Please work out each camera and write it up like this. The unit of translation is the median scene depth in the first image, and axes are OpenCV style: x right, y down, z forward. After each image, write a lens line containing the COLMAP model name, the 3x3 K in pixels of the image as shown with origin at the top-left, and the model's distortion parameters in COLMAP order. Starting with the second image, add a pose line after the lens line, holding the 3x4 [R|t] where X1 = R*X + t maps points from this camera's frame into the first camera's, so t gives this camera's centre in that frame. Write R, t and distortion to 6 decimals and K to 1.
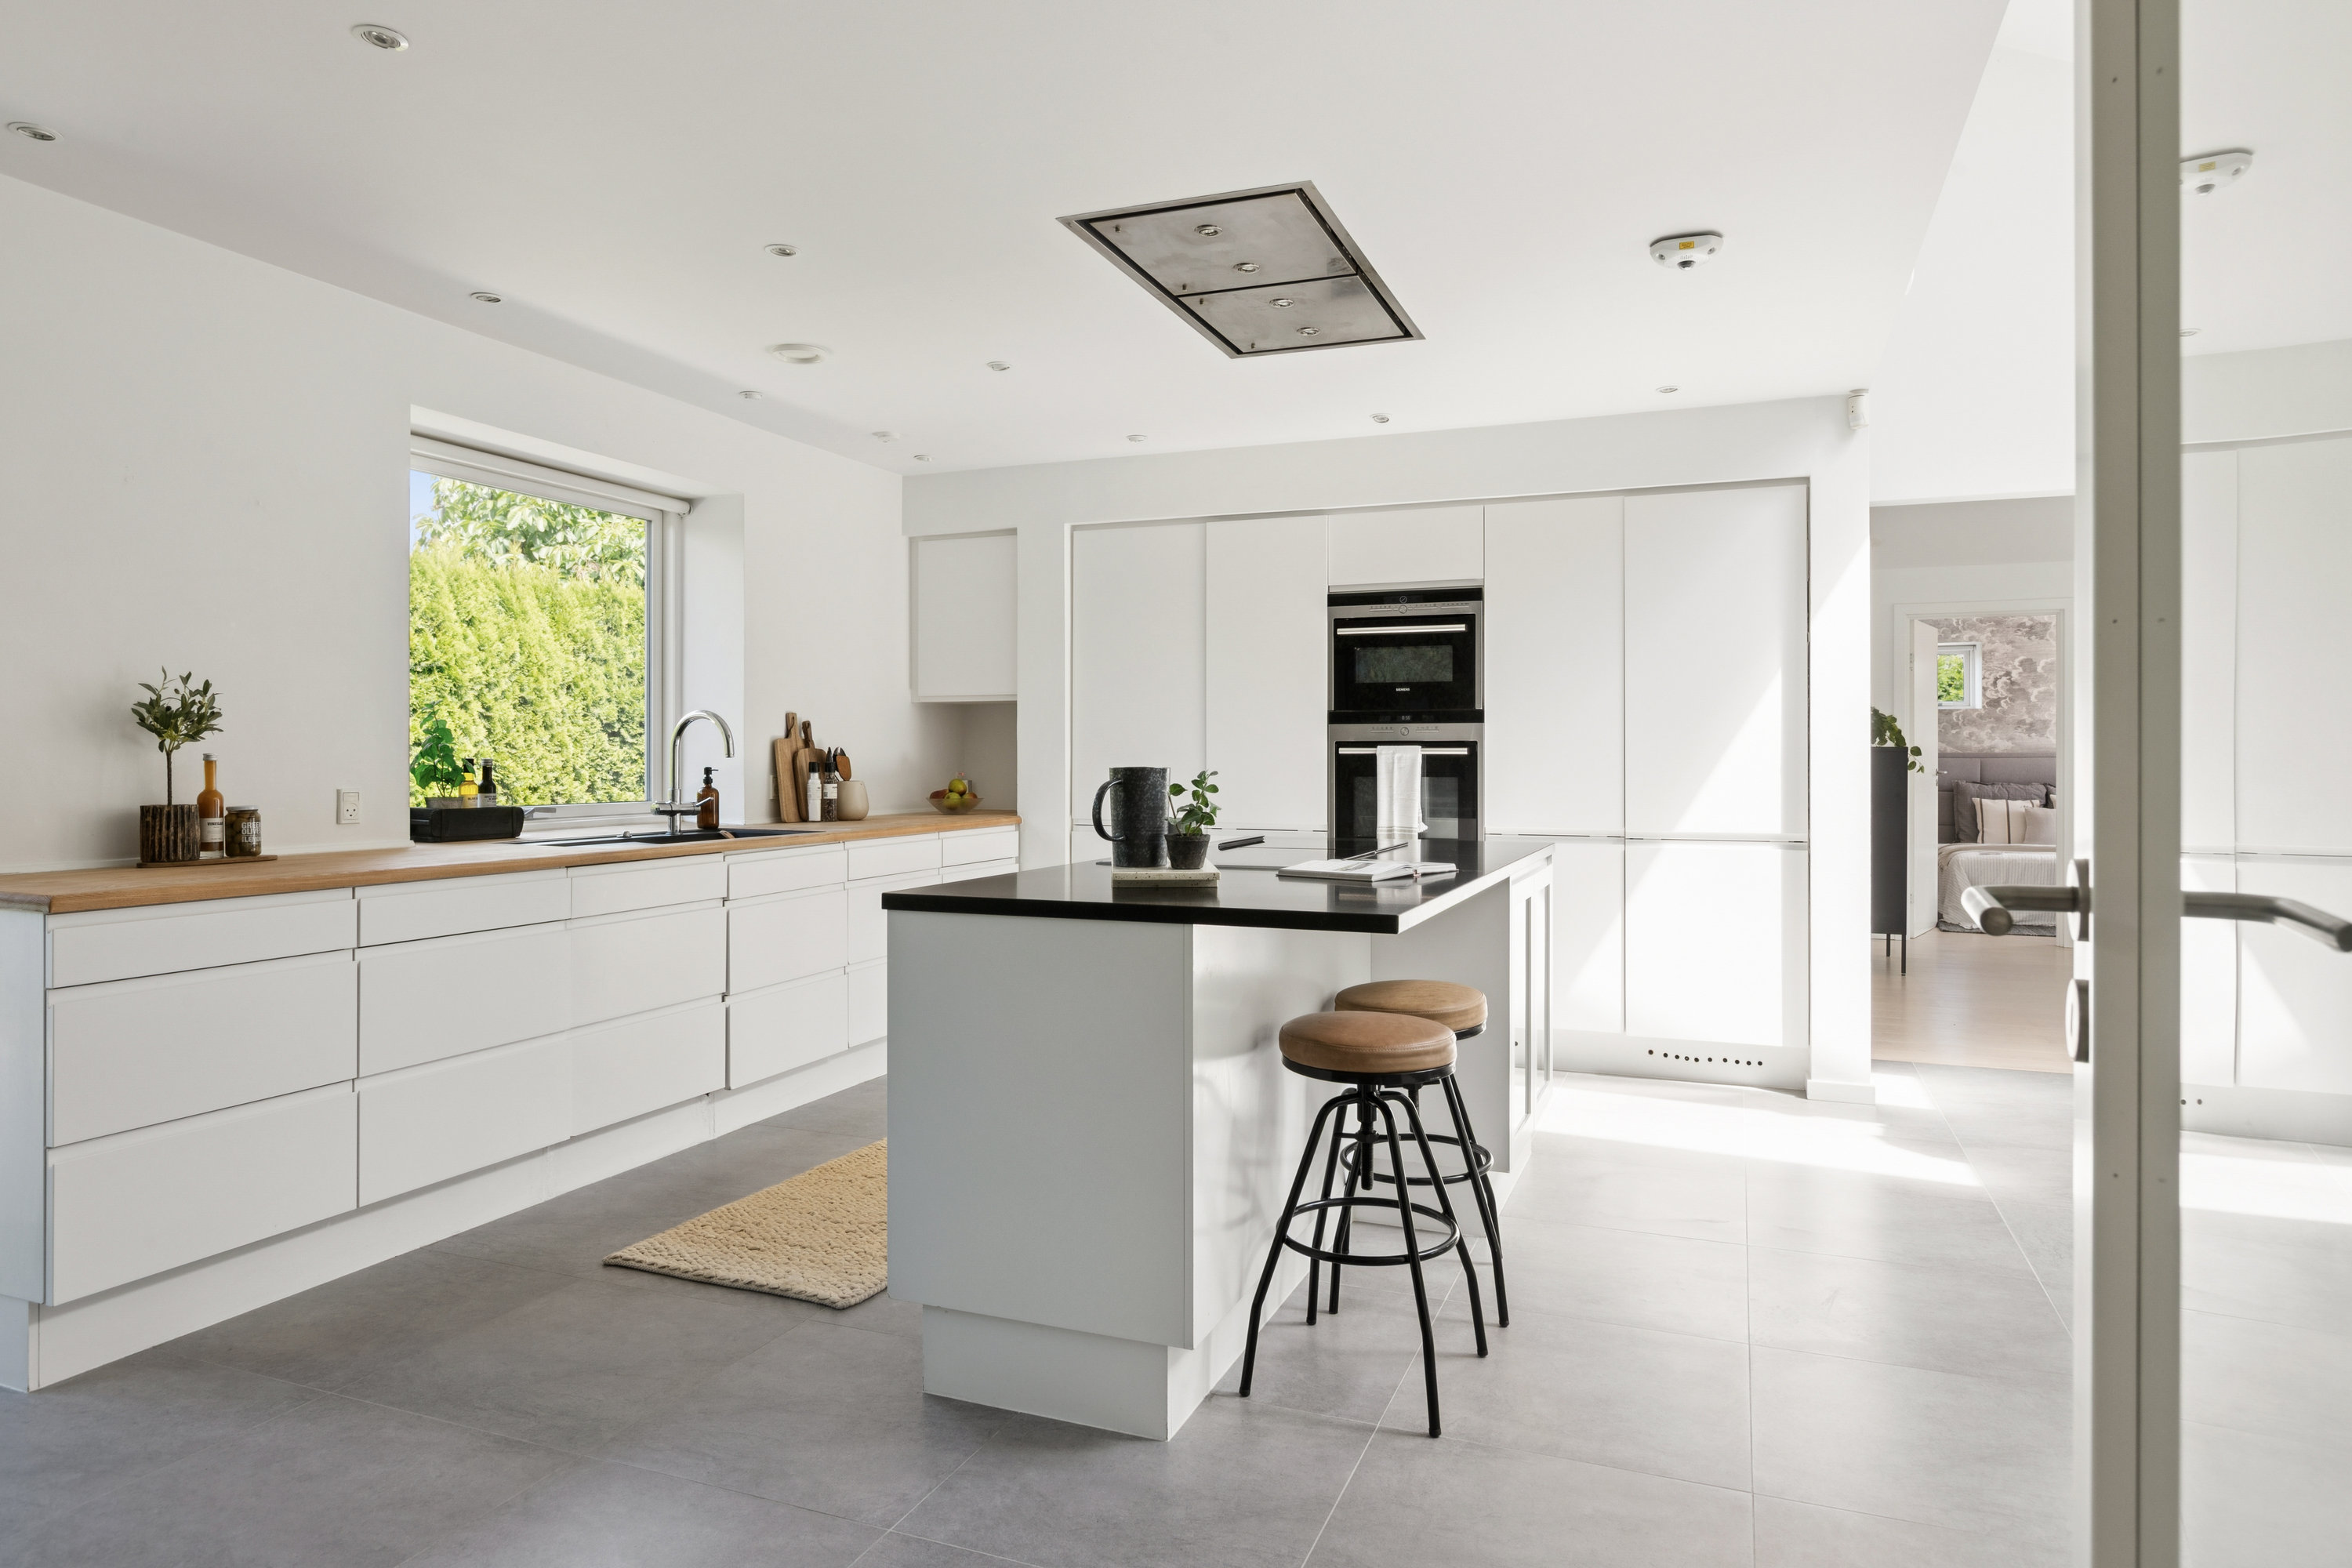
lens RADIAL K [[1394.9, 0, 1162.8], [0, 1394.9, 751.6], [0, 0, 1]] dist [-0.003762, -0.000849]
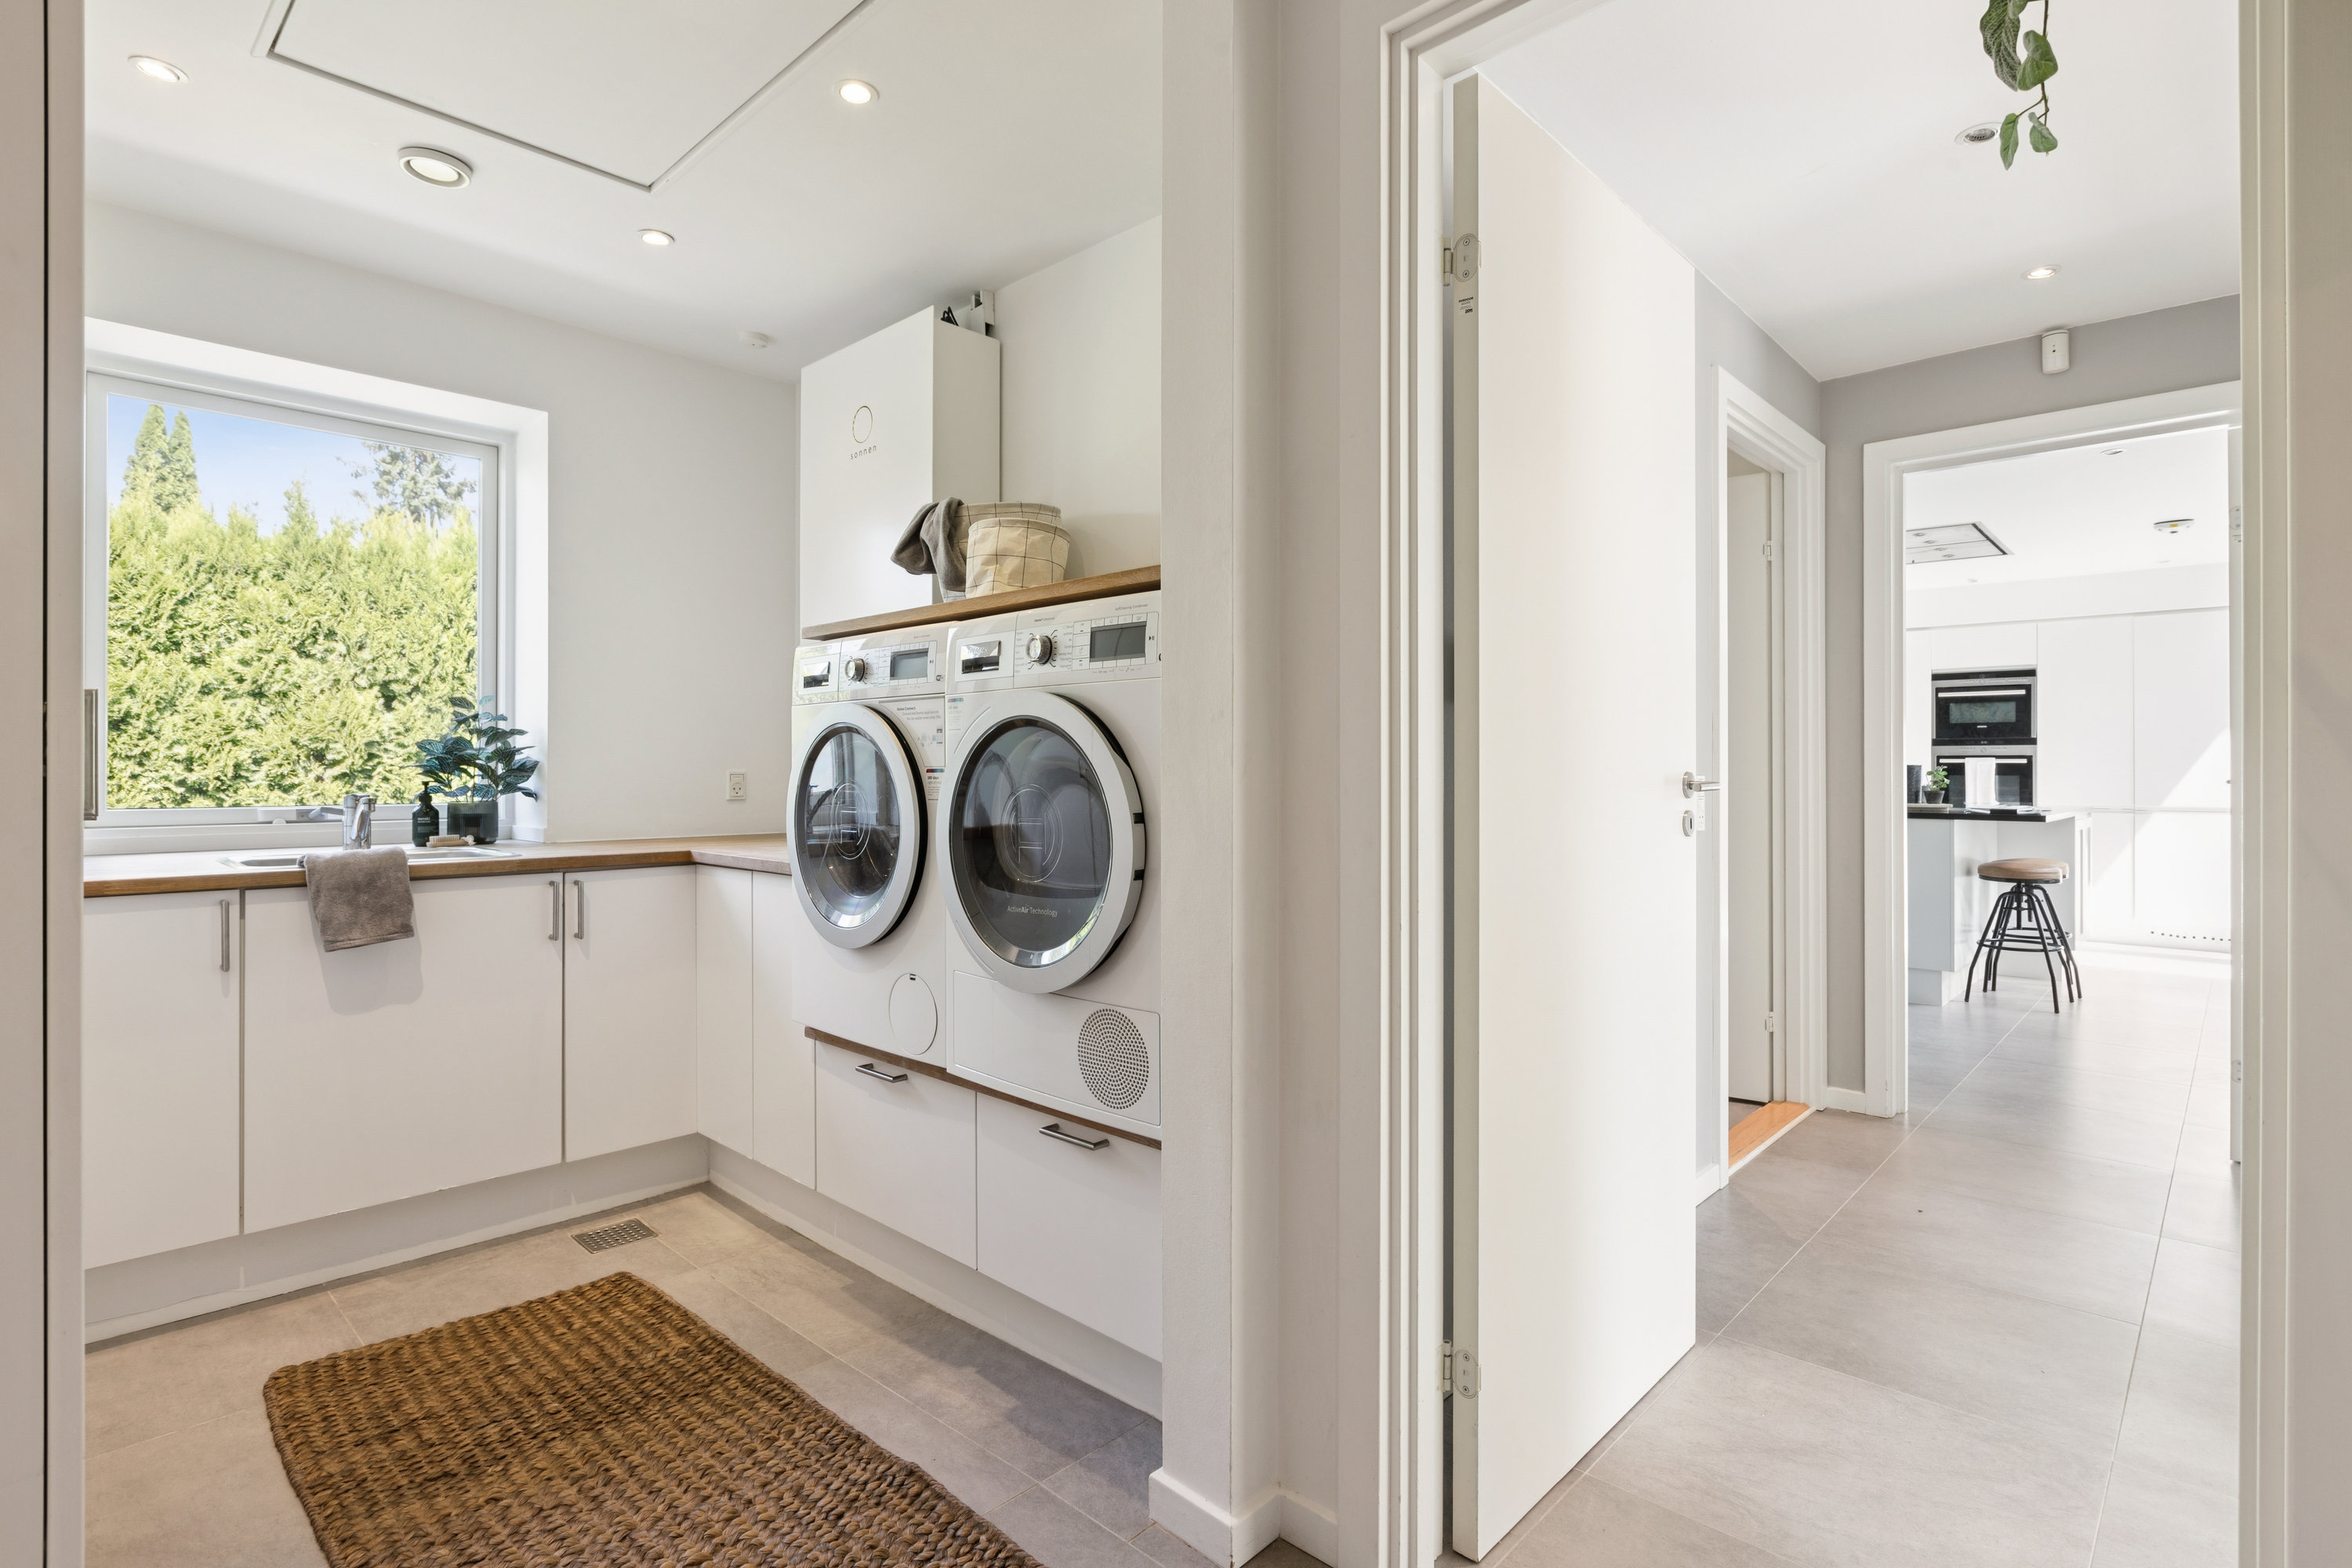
lens RADIAL K [[1151.7, 0, 1181.5], [0, 1151.7, 764.0], [0, 0, 1]] dist [-0.004230, -0.000229]
pose [[0.935363, 0.000085, -0.353690, -0.273777], [-0.001801, 0.999988, -0.004523, 0.012188], [0.353685, 0.004867, 0.935352, -0.761349]]
